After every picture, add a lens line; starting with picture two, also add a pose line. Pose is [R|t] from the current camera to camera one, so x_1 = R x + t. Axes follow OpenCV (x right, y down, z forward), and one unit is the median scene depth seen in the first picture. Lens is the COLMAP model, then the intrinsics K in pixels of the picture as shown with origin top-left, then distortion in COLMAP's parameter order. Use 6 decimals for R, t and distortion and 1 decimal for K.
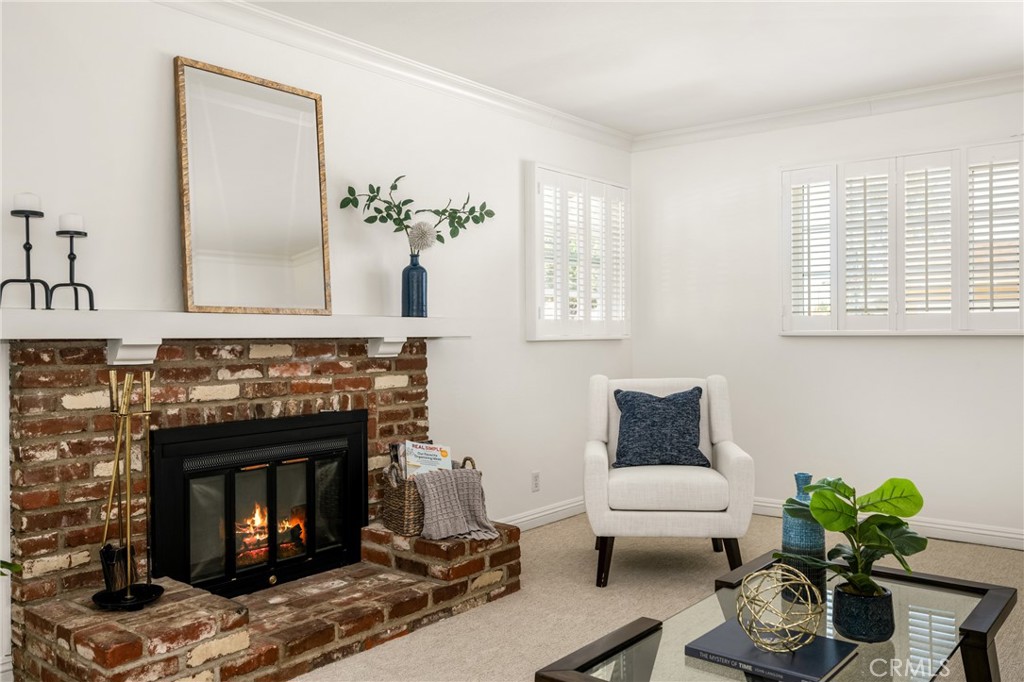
lens RADIAL K [[811.6, 0, 511.2], [0, 811.6, 333.3], [0, 0, 1]] dist [-0.001318, 0.006811]
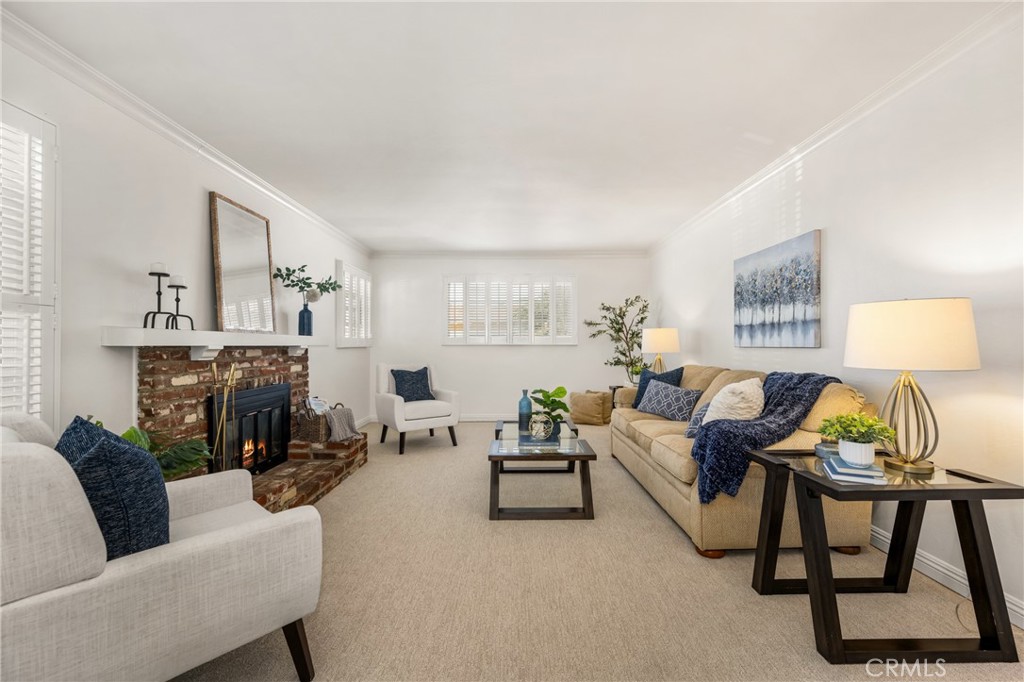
lens RADIAL K [[429.8, 0, 512.2], [0, 429.8, 337.6], [0, 0, 1]] dist [-0.004410, -0.000903]
pose [[0.767784, 0.014185, 0.640552, -0.463250], [-0.003413, 0.999831, -0.018050, 0.002447], [-0.640699, 0.011672, 0.767703, -0.150736]]
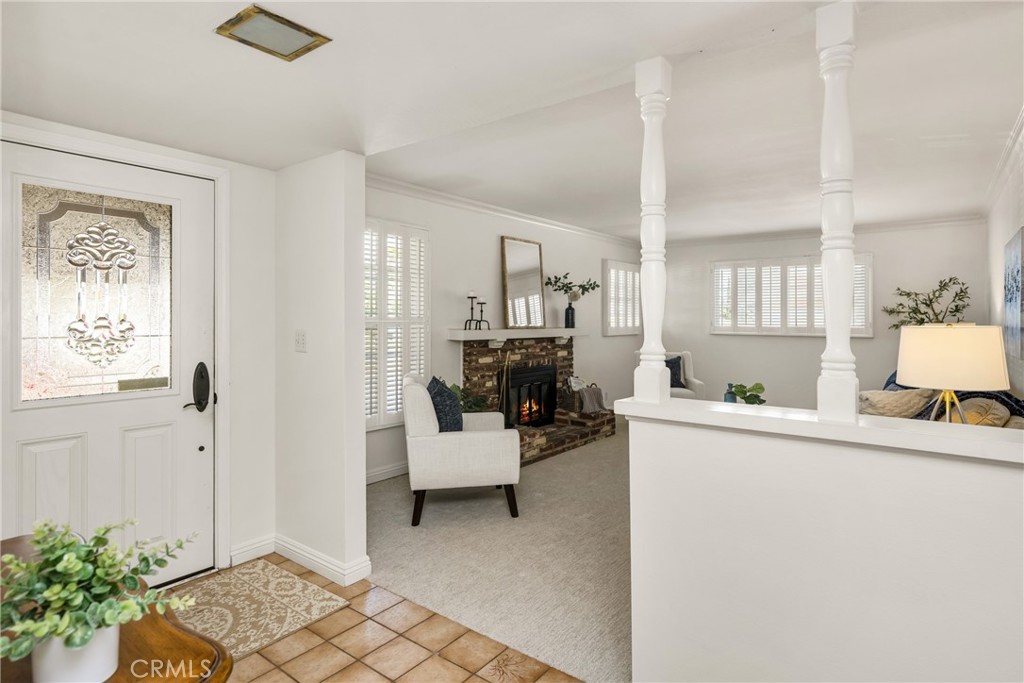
lens RADIAL K [[539.3, 0, 531.8], [0, 539.3, 317.1], [0, 0, 1]] dist [0.005659, 0.000402]
pose [[0.998904, 0.009432, 0.045848, -0.359825], [-0.009412, 0.999955, -0.000655, -0.058553], [-0.045852, 0.000223, 0.998948, -0.759234]]
